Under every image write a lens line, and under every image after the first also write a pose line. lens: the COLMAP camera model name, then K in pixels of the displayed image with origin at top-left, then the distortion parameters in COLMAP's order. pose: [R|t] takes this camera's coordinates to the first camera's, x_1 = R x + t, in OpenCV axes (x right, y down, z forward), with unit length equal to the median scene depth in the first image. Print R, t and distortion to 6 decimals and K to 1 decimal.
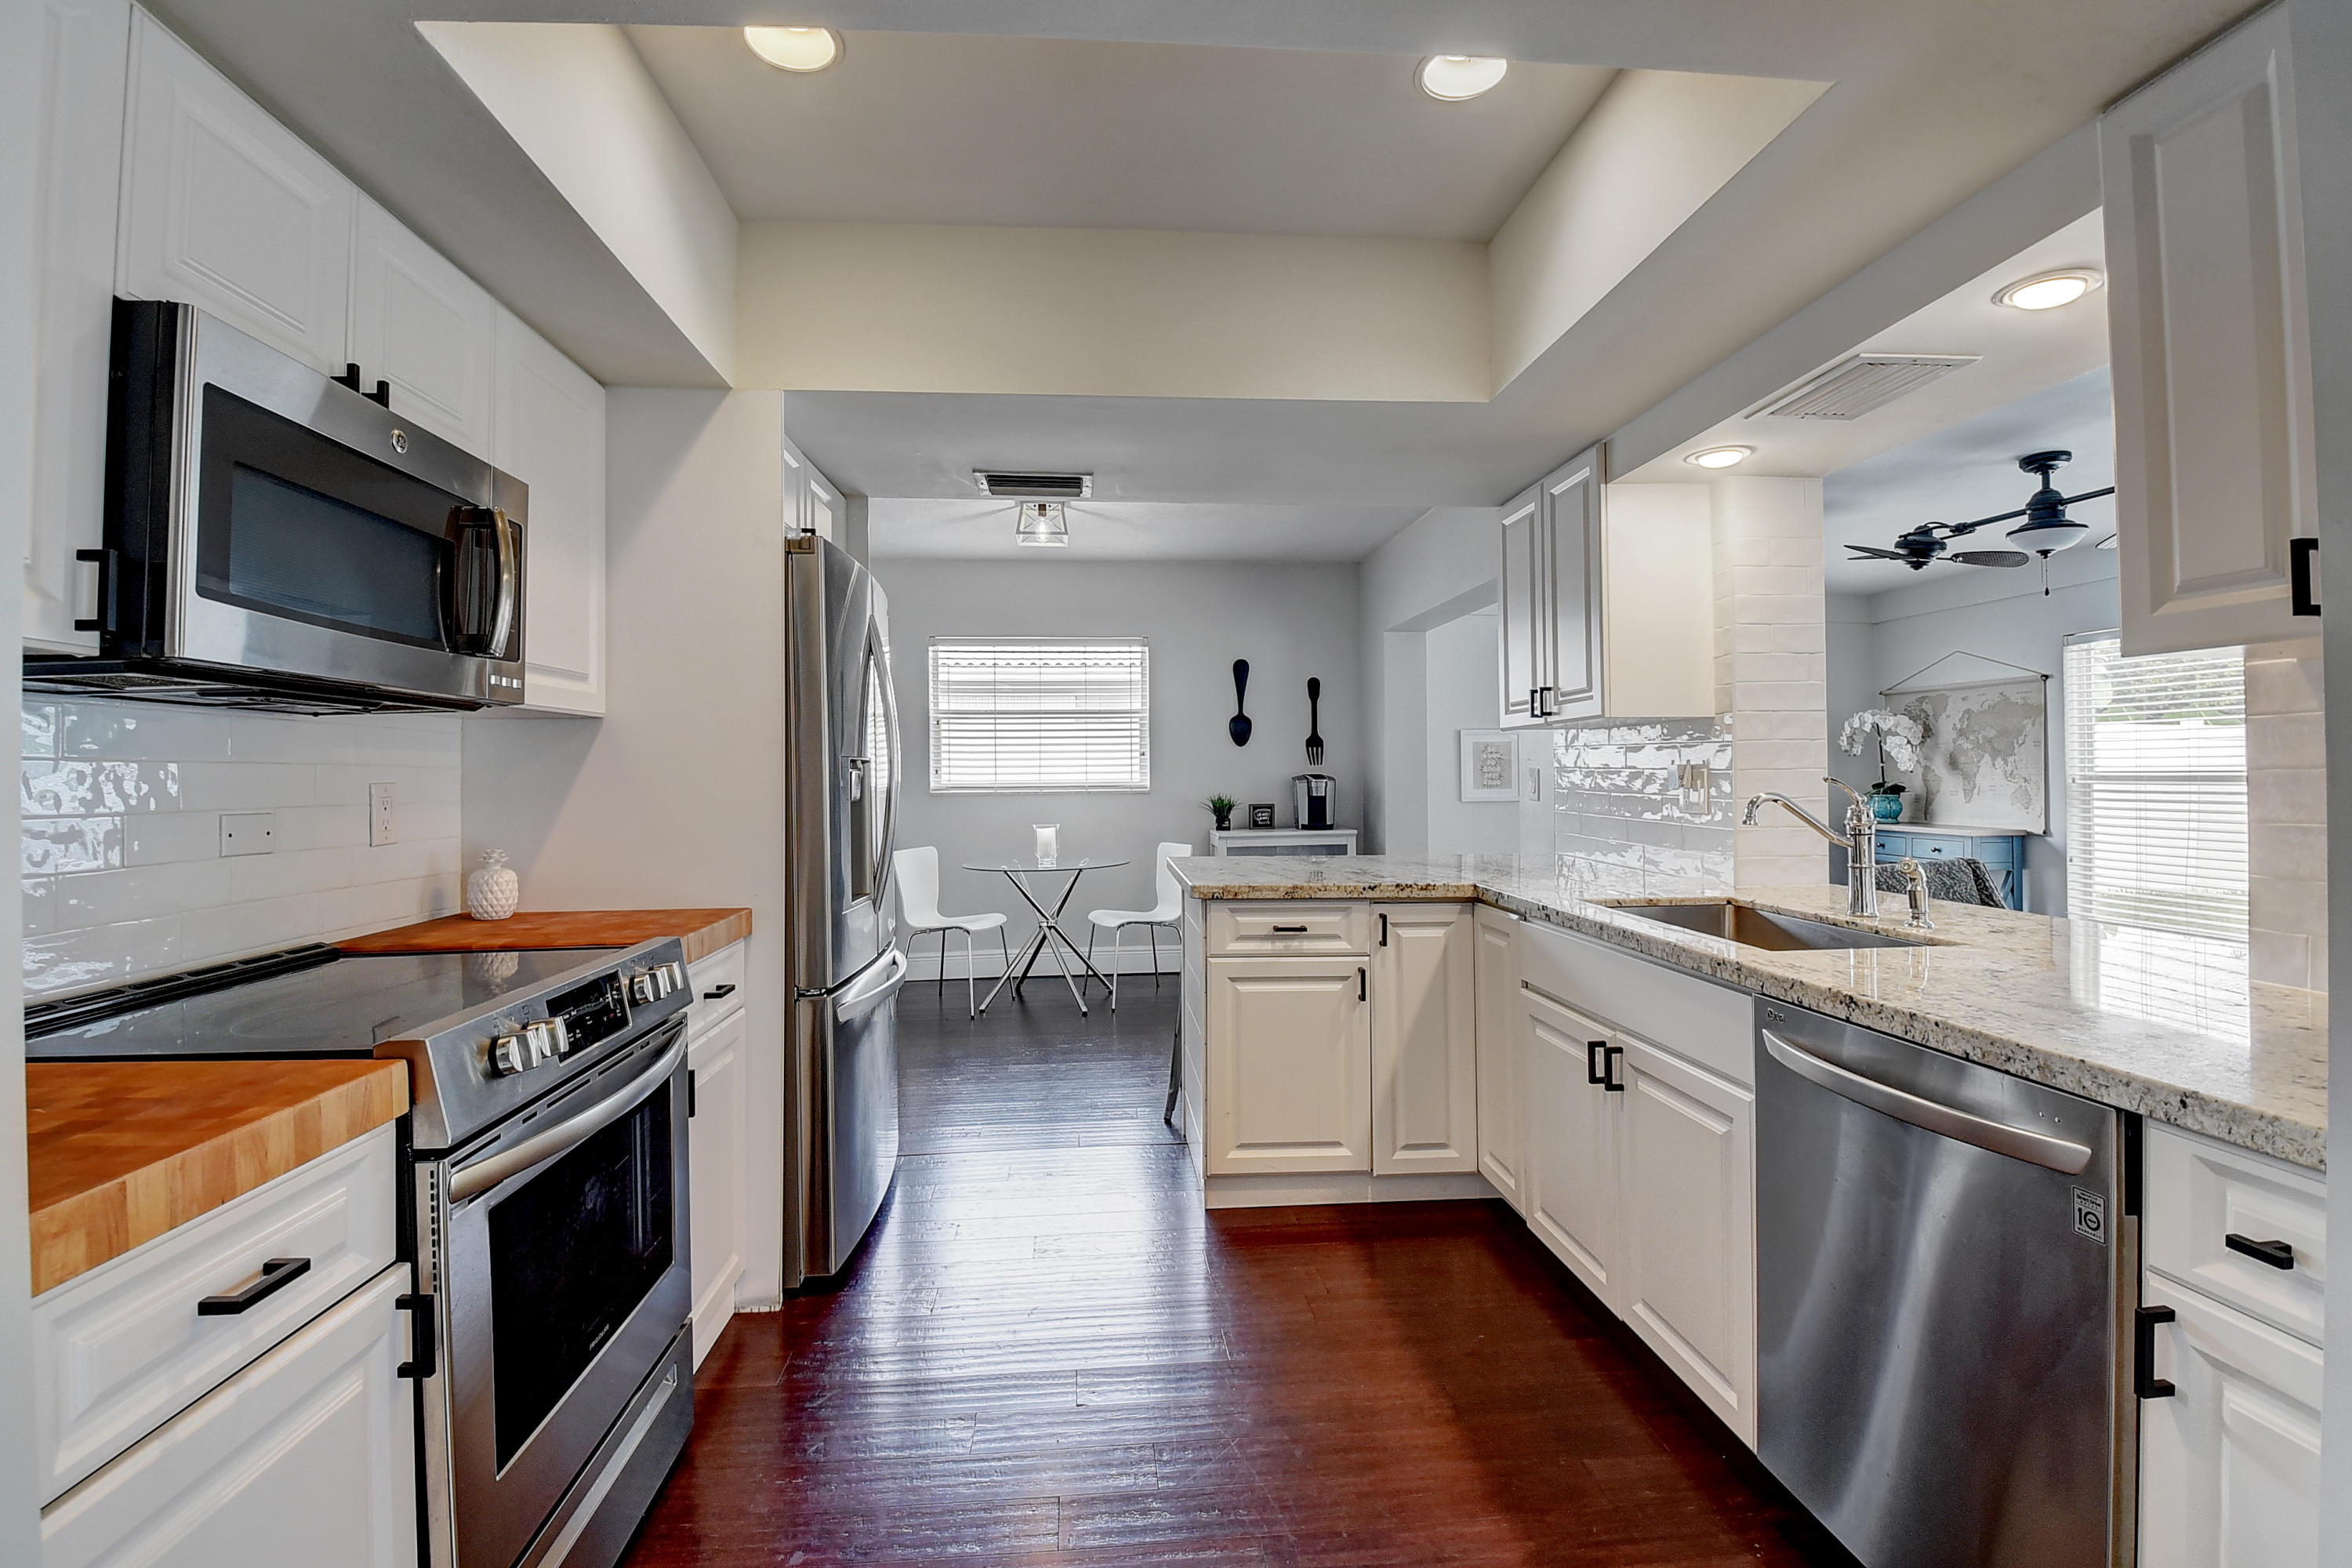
lens RADIAL K [[1048.5, 0, 1168.6], [0, 1048.5, 764.9], [0, 0, 1]] dist [0.008743, -0.019674]
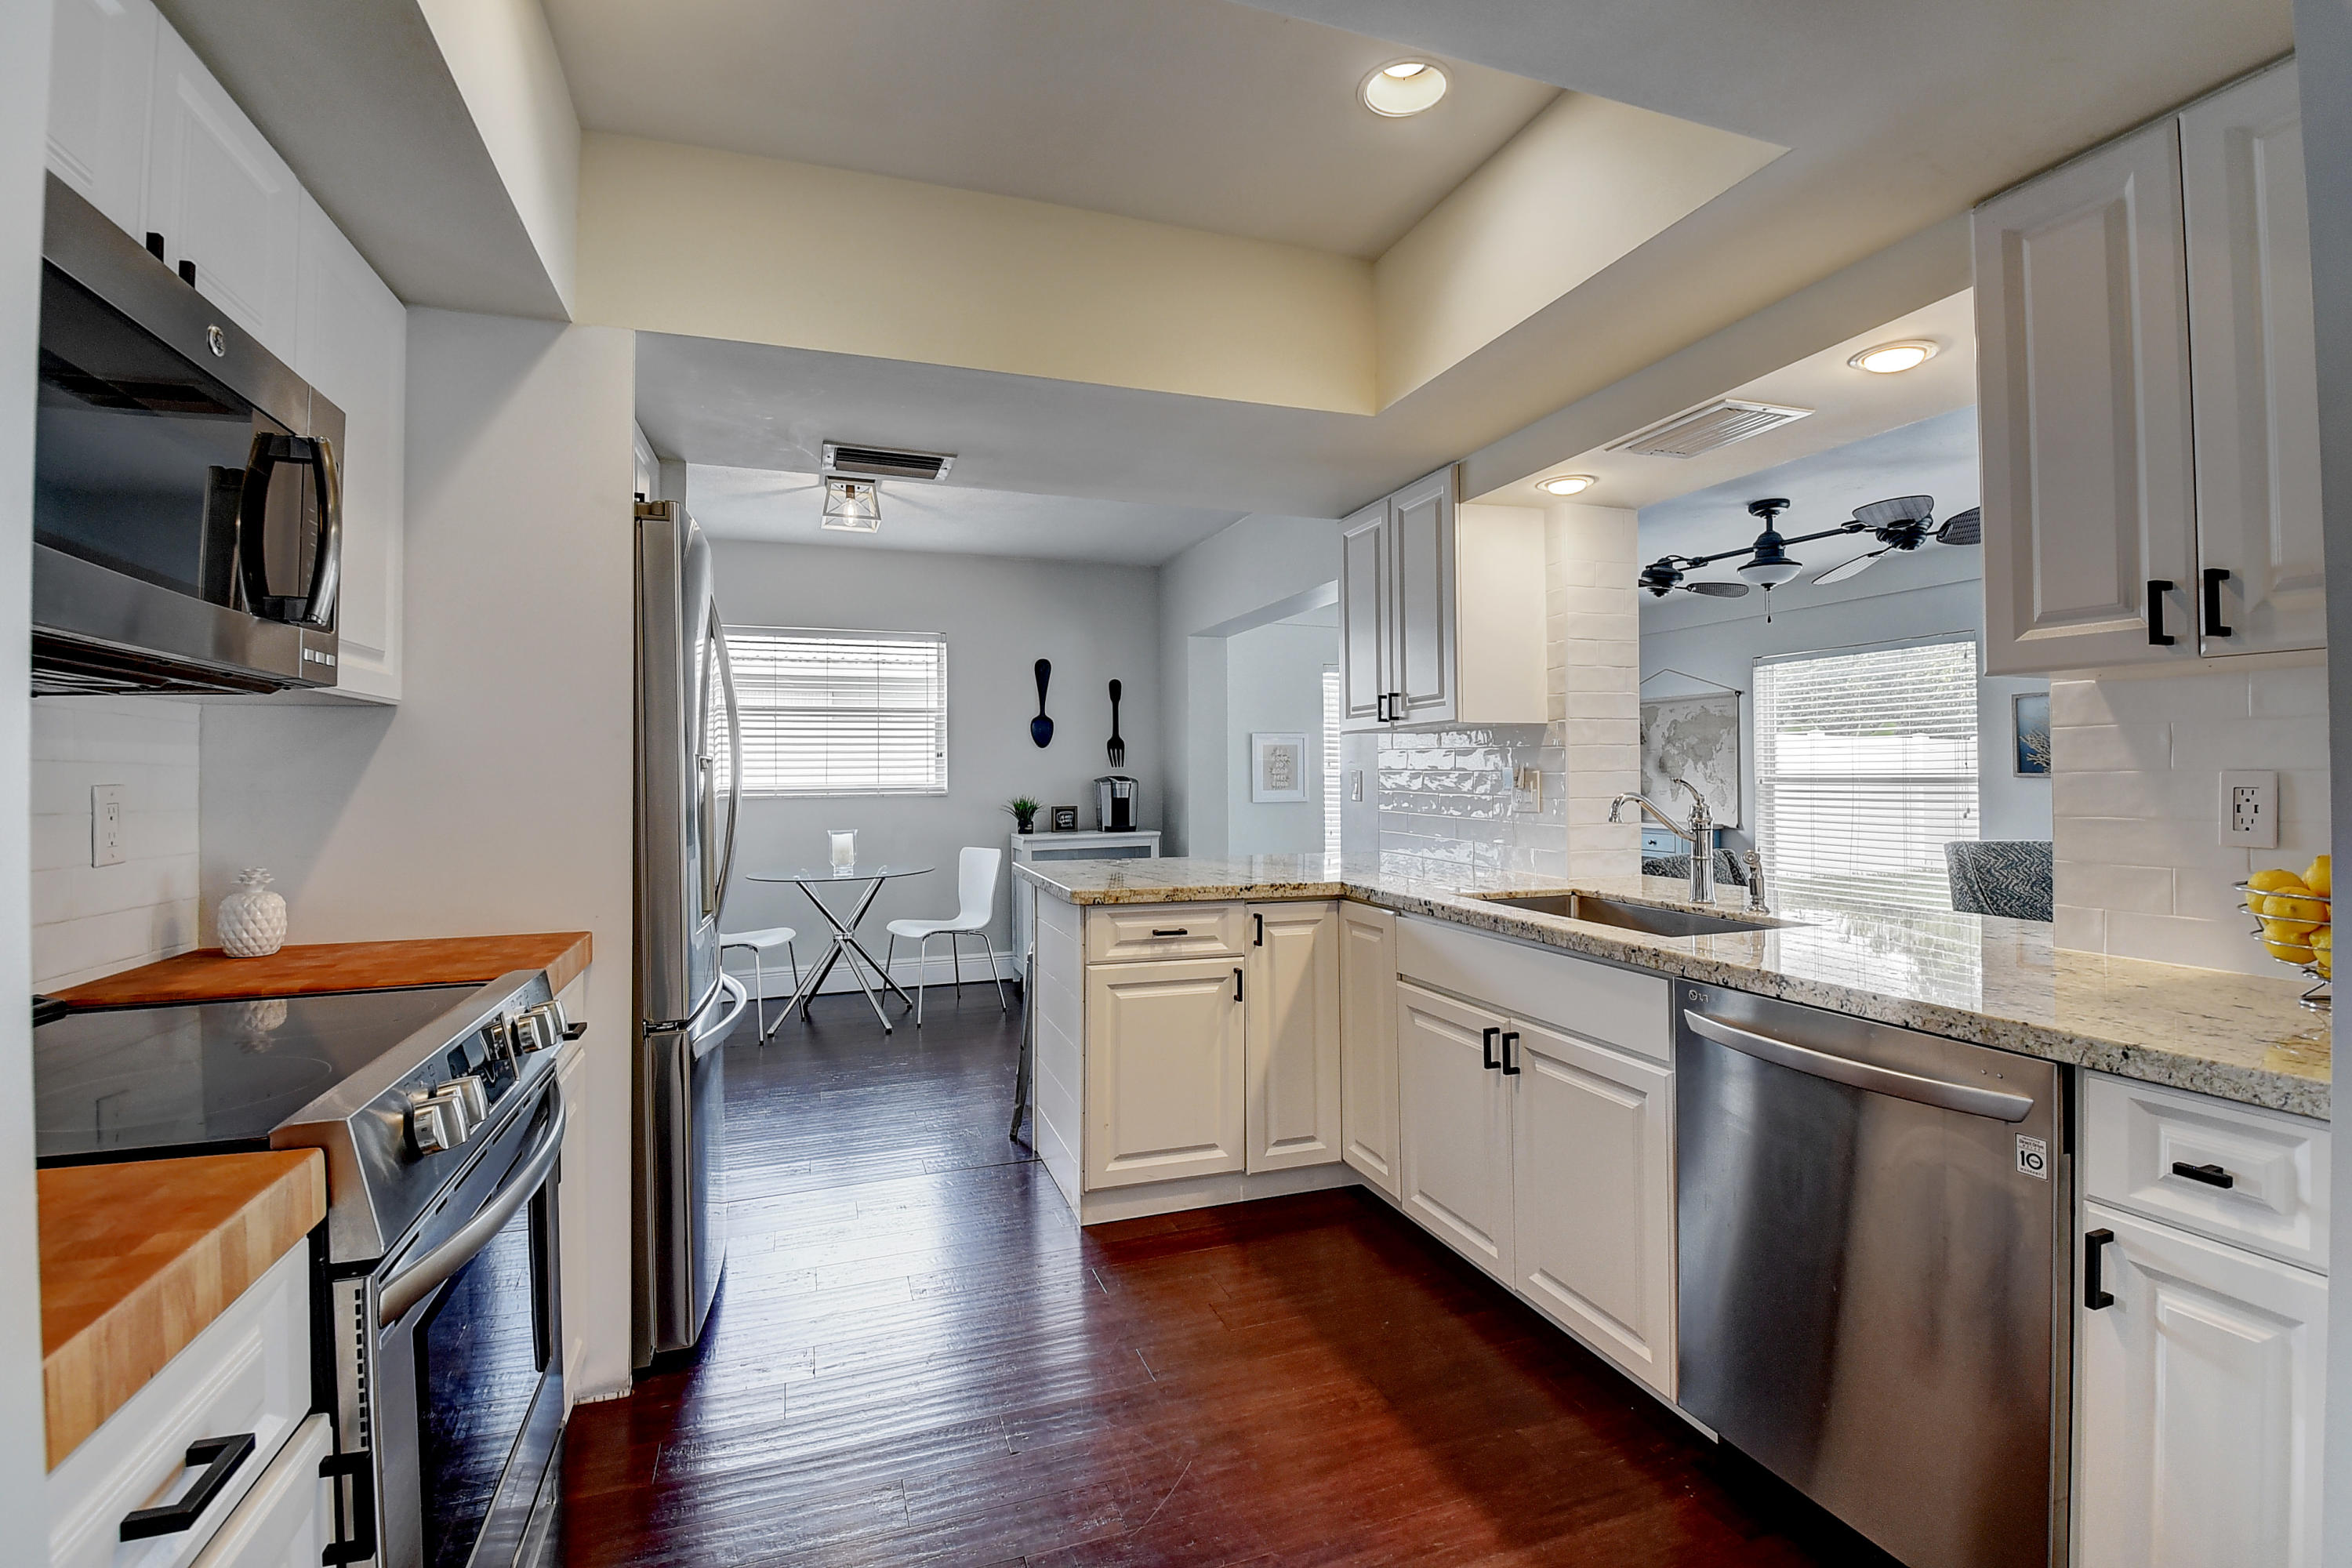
lens RADIAL K [[1048.5, 0, 1168.6], [0, 1048.5, 764.9], [0, 0, 1]] dist [0.008743, -0.019674]
pose [[0.968229, 0.003400, 0.250044, -0.132641], [-0.002876, 0.999993, -0.002462, 0.001395], [-0.250051, 0.001665, 0.968231, 0.045972]]
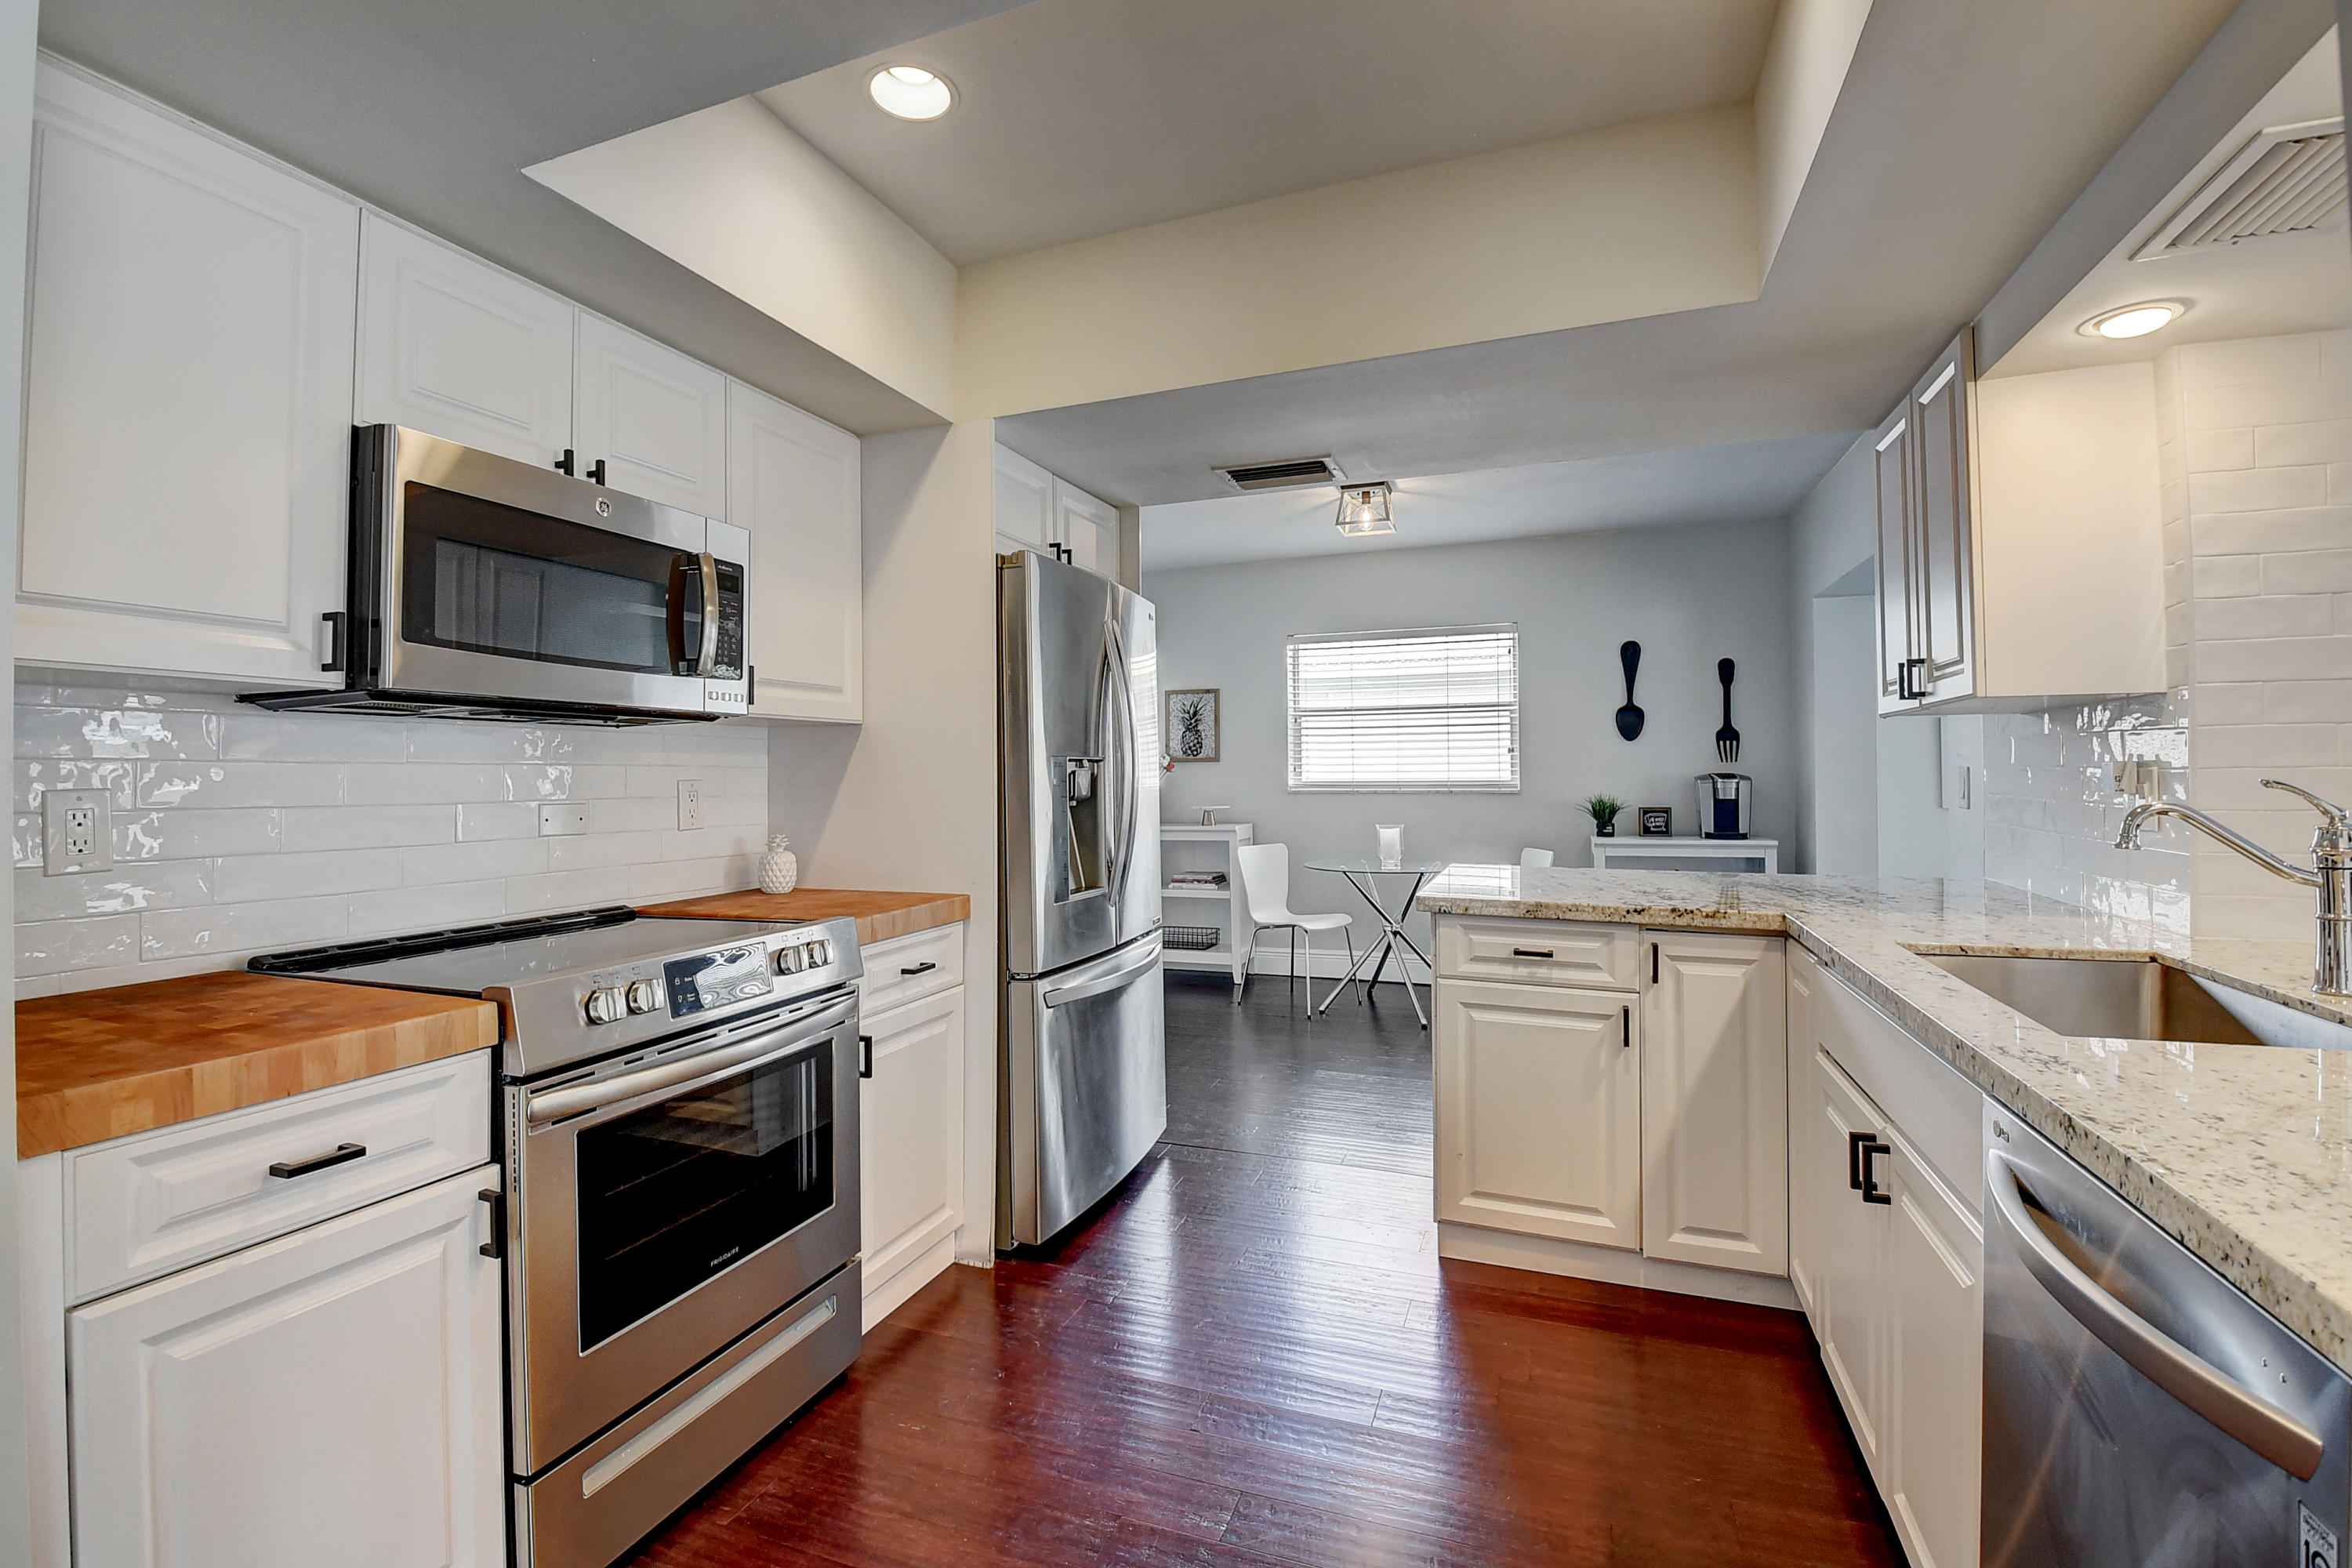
lens RADIAL K [[1048.5, 0, 1168.6], [0, 1048.5, 764.9], [0, 0, 1]] dist [0.008743, -0.019674]
pose [[0.898940, -0.001312, -0.438071, 0.225806], [0.002729, 0.999993, 0.002605, -0.001976], [0.438064, -0.003537, 0.898937, 0.090732]]
